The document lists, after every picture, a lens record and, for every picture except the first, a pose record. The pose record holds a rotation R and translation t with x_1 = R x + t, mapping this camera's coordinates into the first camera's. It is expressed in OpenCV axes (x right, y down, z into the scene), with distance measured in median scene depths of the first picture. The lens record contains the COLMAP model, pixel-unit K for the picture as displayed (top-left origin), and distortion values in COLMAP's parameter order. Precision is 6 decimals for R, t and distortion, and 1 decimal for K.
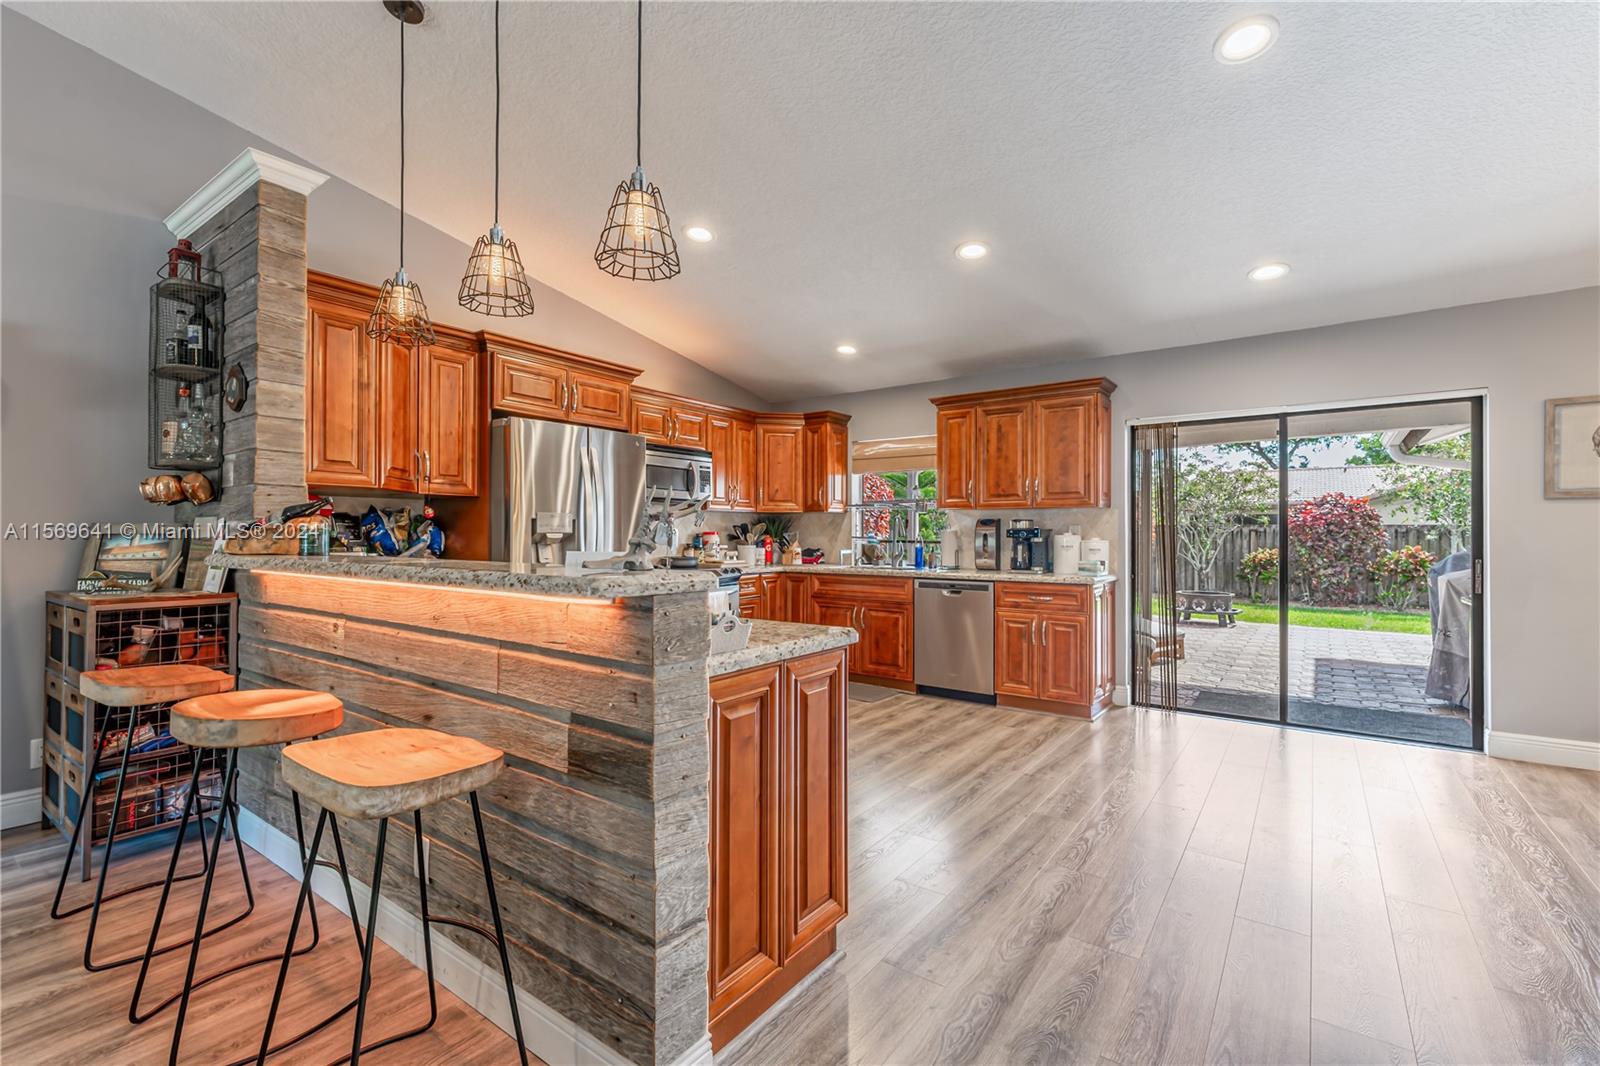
lens RADIAL K [[710.4, 0, 795.7], [0, 710.4, 532.8], [0, 0, 1]] dist [0.000783, -0.000826]
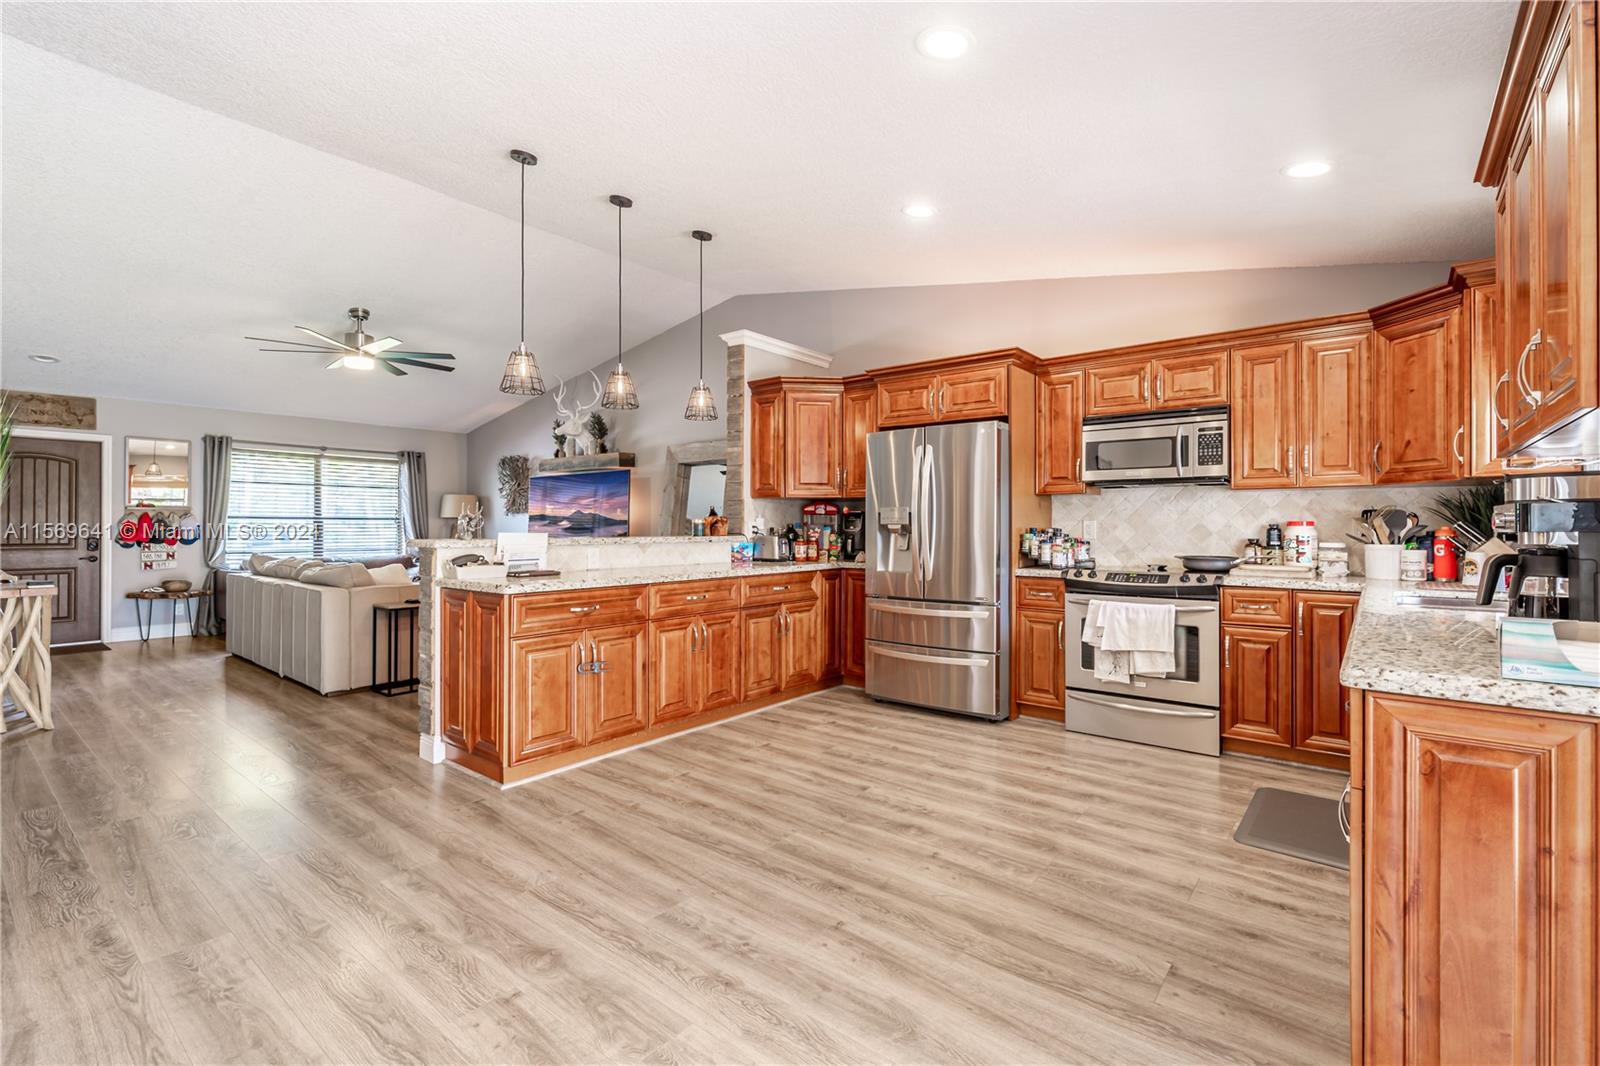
lens RADIAL K [[710.4, 0, 803.9], [0, 710.4, 526.9], [0, 0, 1]] dist [0.000783, -0.000826]
pose [[-0.047545, -0.001050, -0.998869, 0.822919], [0.002178, 0.999997, -0.001155, 0.005194], [0.998867, -0.002231, -0.047543, 0.888122]]
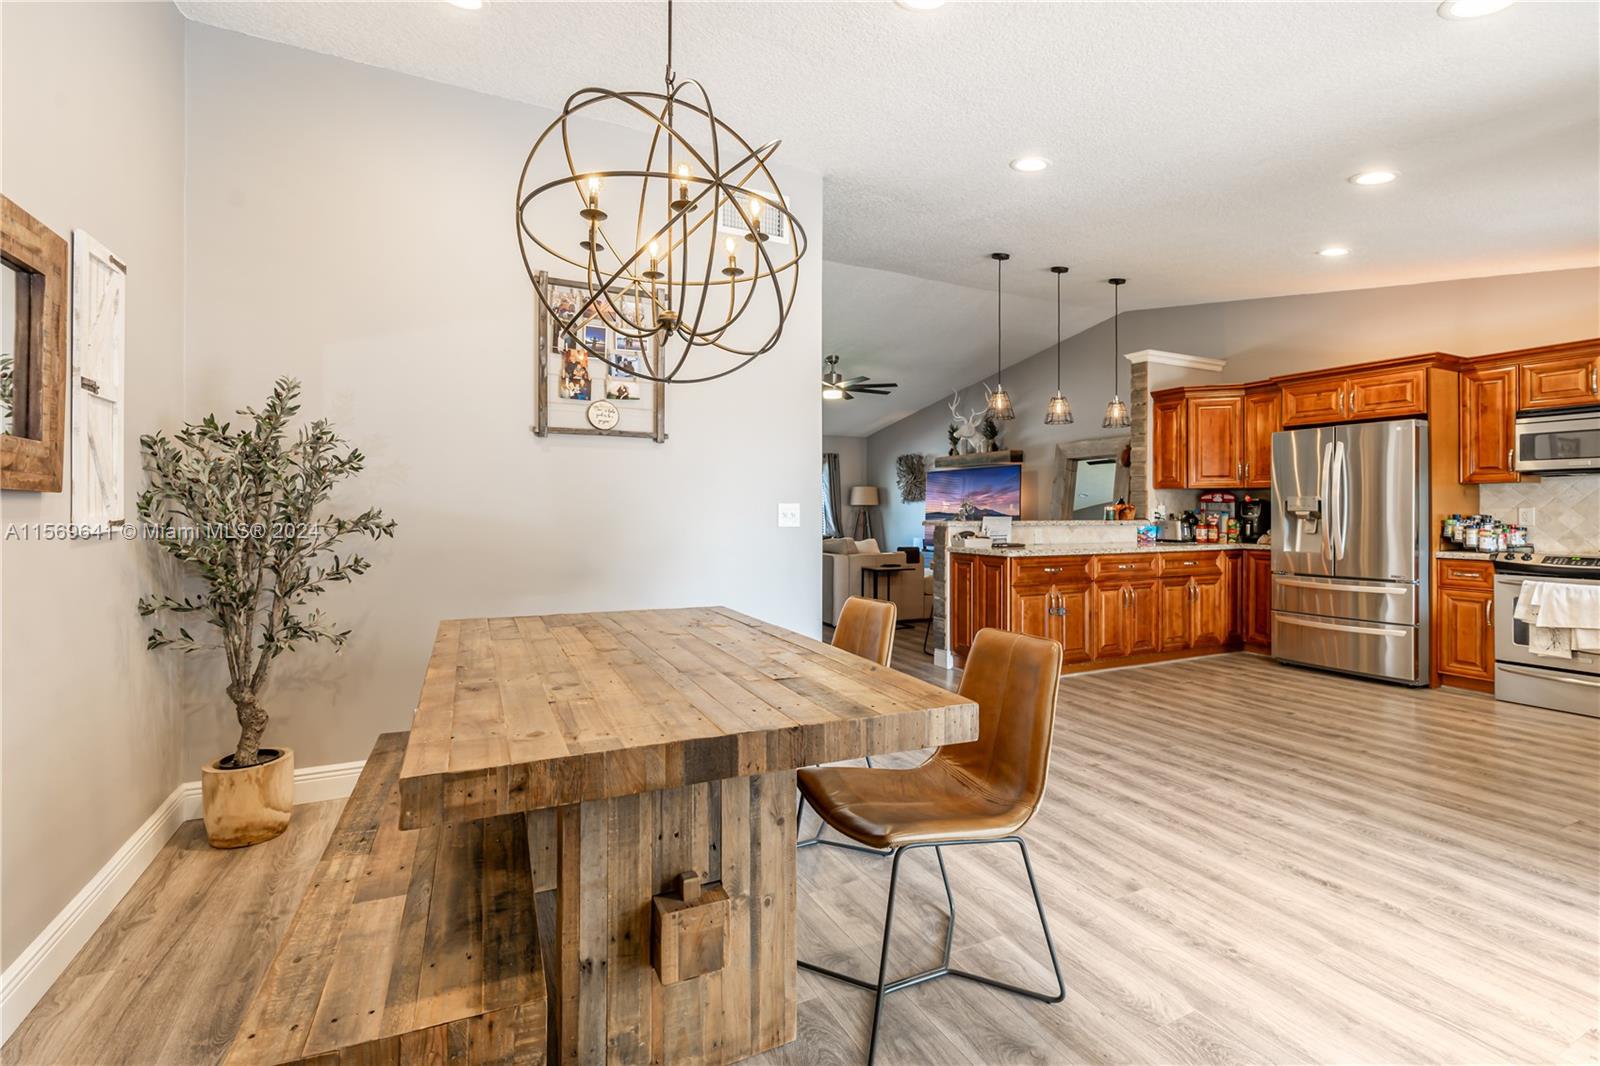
lens RADIAL K [[710.4, 0, 810.3], [0, 710.4, 507.1], [0, 0, 1]] dist [0.000783, -0.000826]
pose [[-0.458812, -0.008970, -0.888488, 1.284519], [-0.001064, 0.999954, -0.009546, 0.006241], [0.888533, -0.003434, -0.458800, 0.768270]]
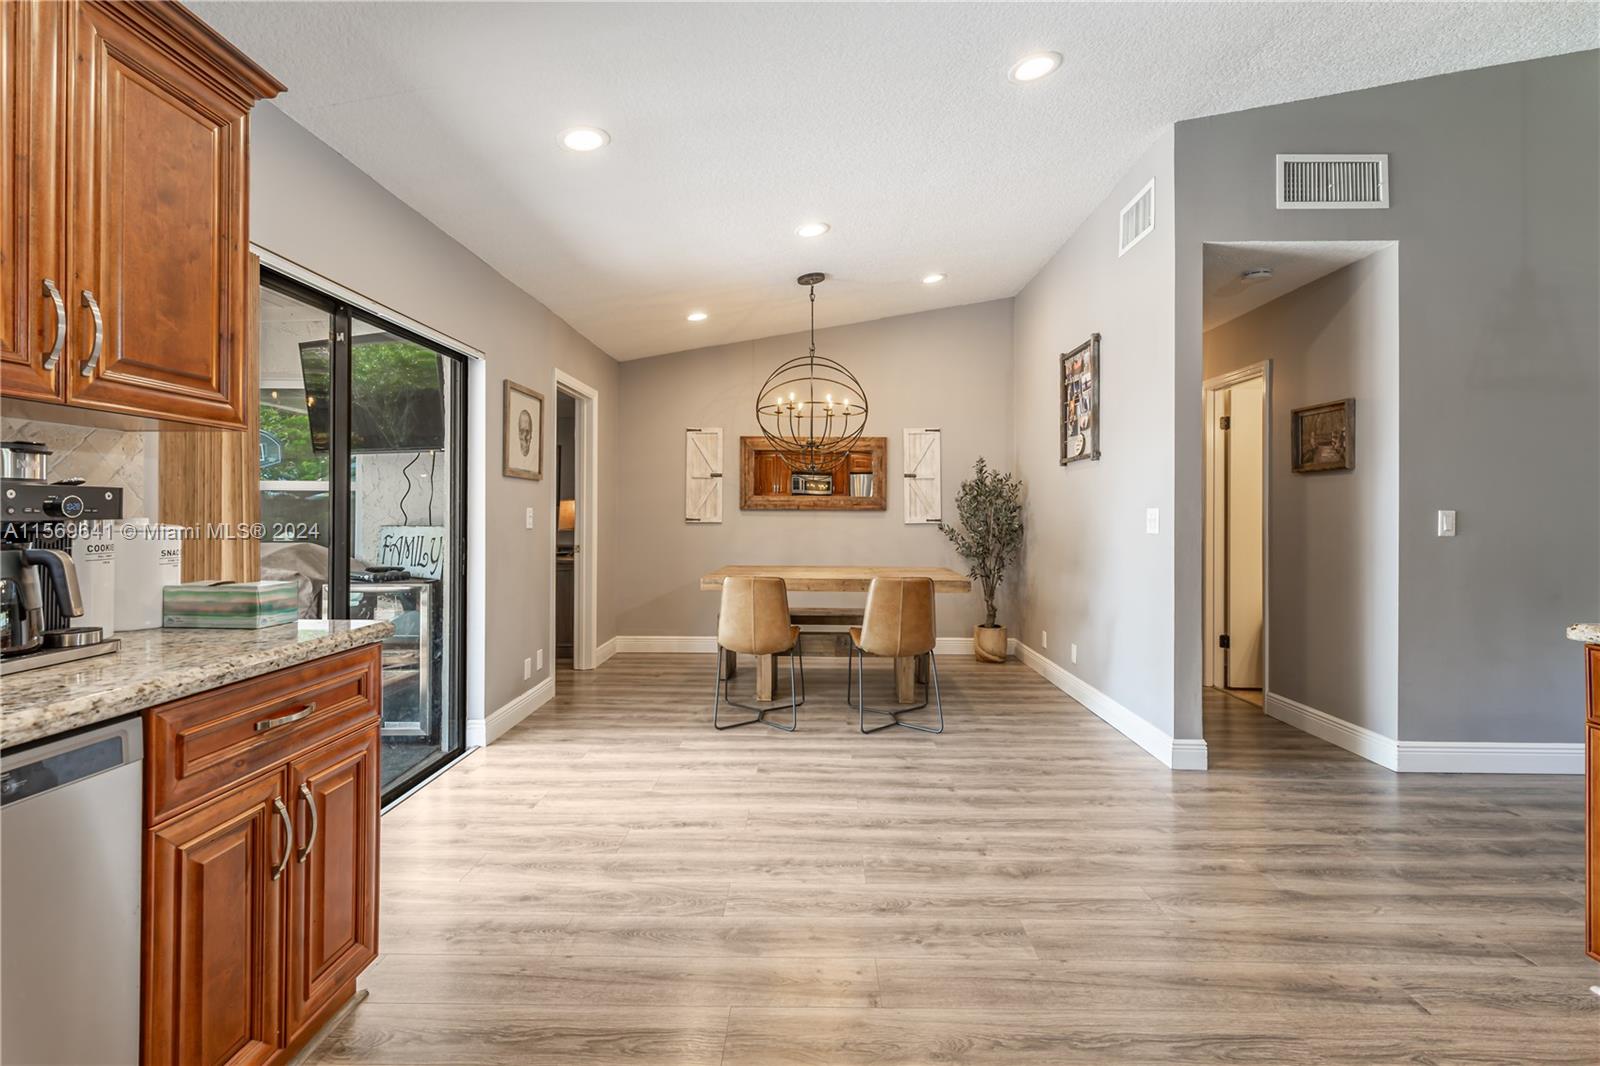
lens RADIAL K [[710.4, 0, 799.0], [0, 710.4, 507.9], [0, 0, 1]] dist [0.000783, -0.000826]
pose [[-0.577472, -0.000753, 0.816410, -0.040063], [-0.009108, 0.999943, -0.005520, 0.002060], [-0.816359, -0.010623, -0.577447, 1.181292]]
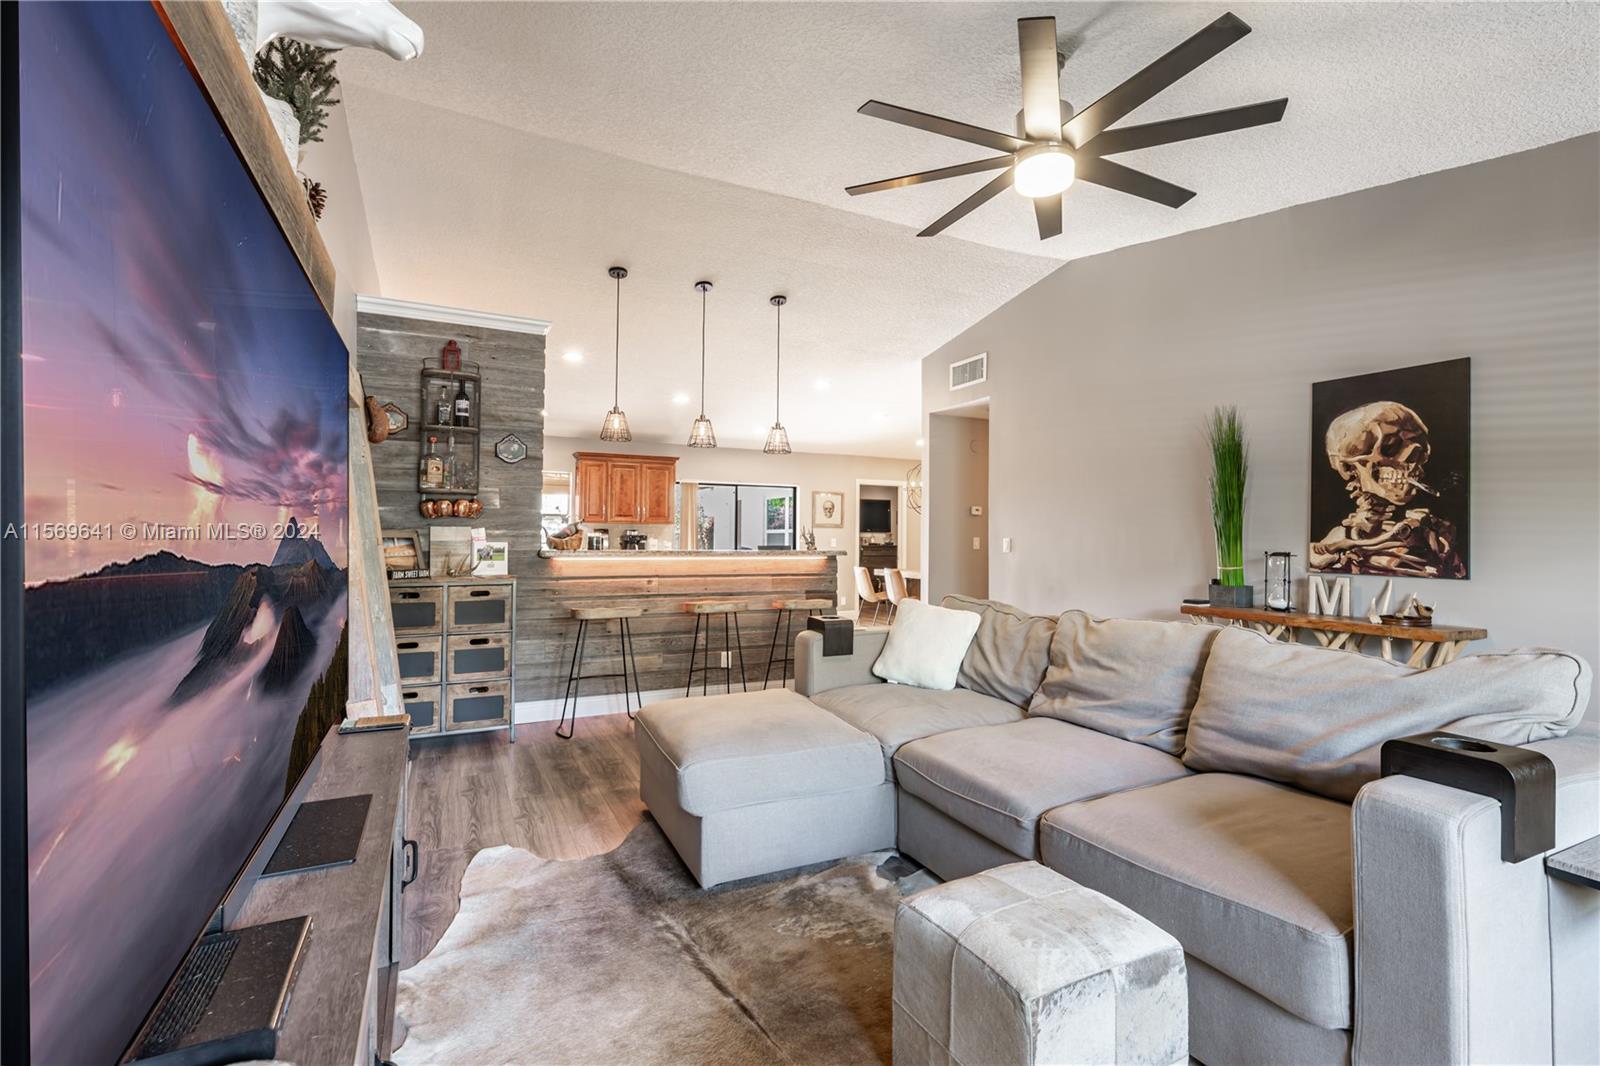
lens RADIAL K [[710.4, 0, 800.0], [0, 710.4, 534.3], [0, 0, 1]] dist [0.000783, -0.000826]
pose [[0.455361, 0.008223, 0.890269, -1.373105], [-0.007957, 0.999955, -0.005166, -0.001953], [-0.890271, -0.004731, 0.455406, -0.220436]]
